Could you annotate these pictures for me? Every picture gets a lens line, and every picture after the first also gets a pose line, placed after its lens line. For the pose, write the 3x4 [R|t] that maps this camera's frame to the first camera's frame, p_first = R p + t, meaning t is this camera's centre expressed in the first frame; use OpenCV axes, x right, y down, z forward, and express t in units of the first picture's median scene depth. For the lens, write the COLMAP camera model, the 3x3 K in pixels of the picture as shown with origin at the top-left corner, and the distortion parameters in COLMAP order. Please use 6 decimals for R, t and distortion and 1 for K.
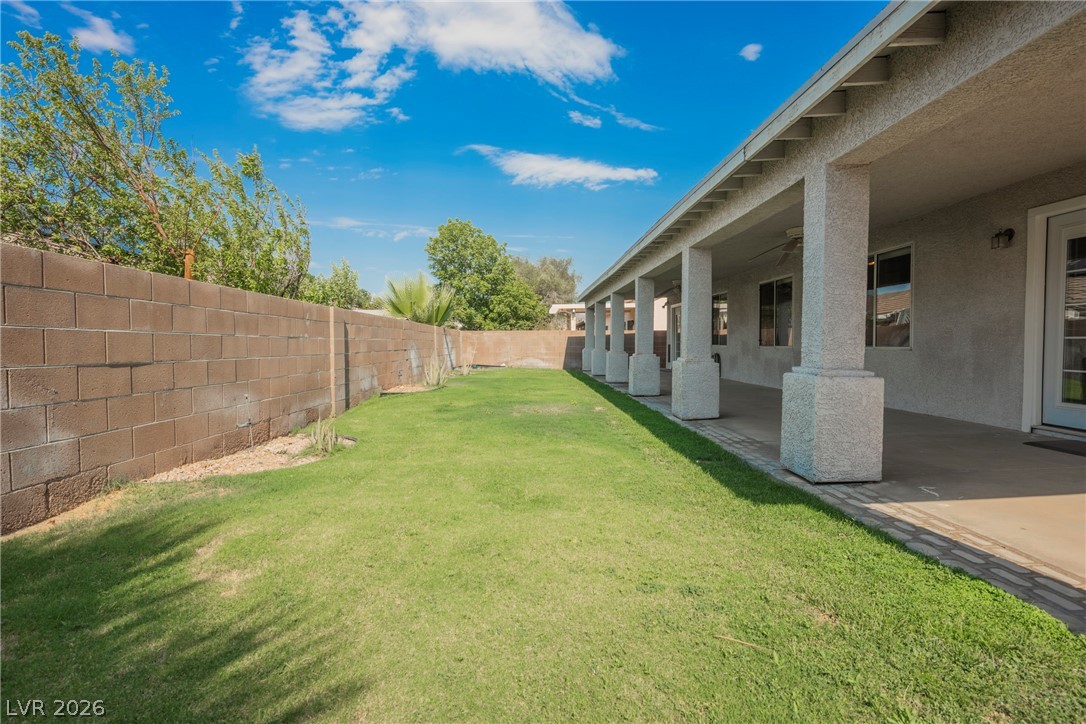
lens RADIAL K [[539.1, 0, 541.8], [0, 539.1, 361.0], [0, 0, 1]] dist [-0.000760, 0.000527]
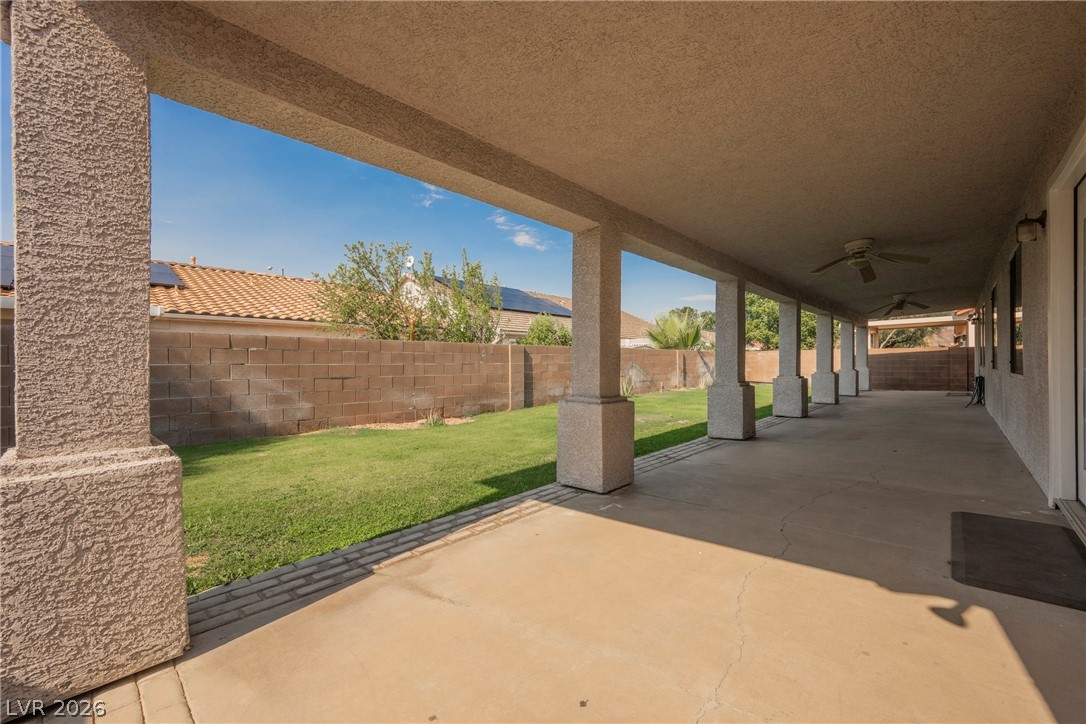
lens RADIAL K [[431.4, 0, 546.6], [0, 431.4, 362.5], [0, 0, 1]] dist [-0.001178, 0.000132]
pose [[0.714602, -0.000196, -0.699532, 0.264857], [-0.018463, 0.999646, -0.019141, -0.009115], [0.699288, 0.026593, 0.714345, 0.052957]]
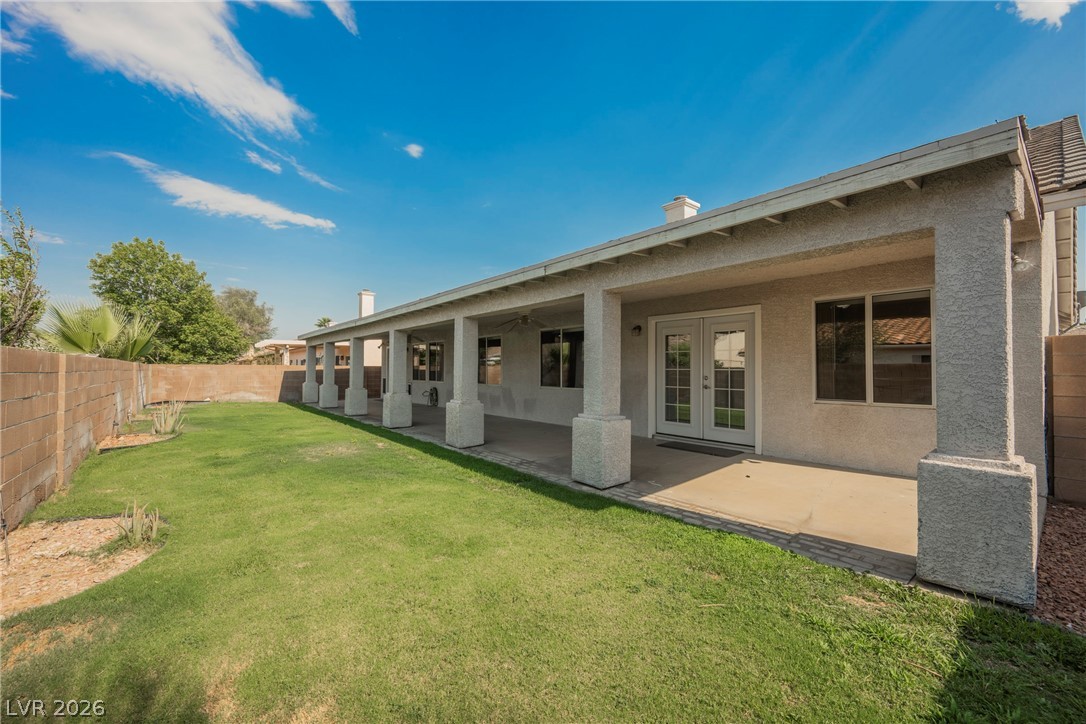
lens RADIAL K [[431.4, 0, 538.6], [0, 431.4, 360.5], [0, 0, 1]] dist [-0.001178, 0.000132]
pose [[0.791116, 0.018905, 0.611374, -0.093182], [0.014414, 0.998668, -0.049533, -0.019945], [-0.611496, 0.047999, 0.789790, 0.021705]]
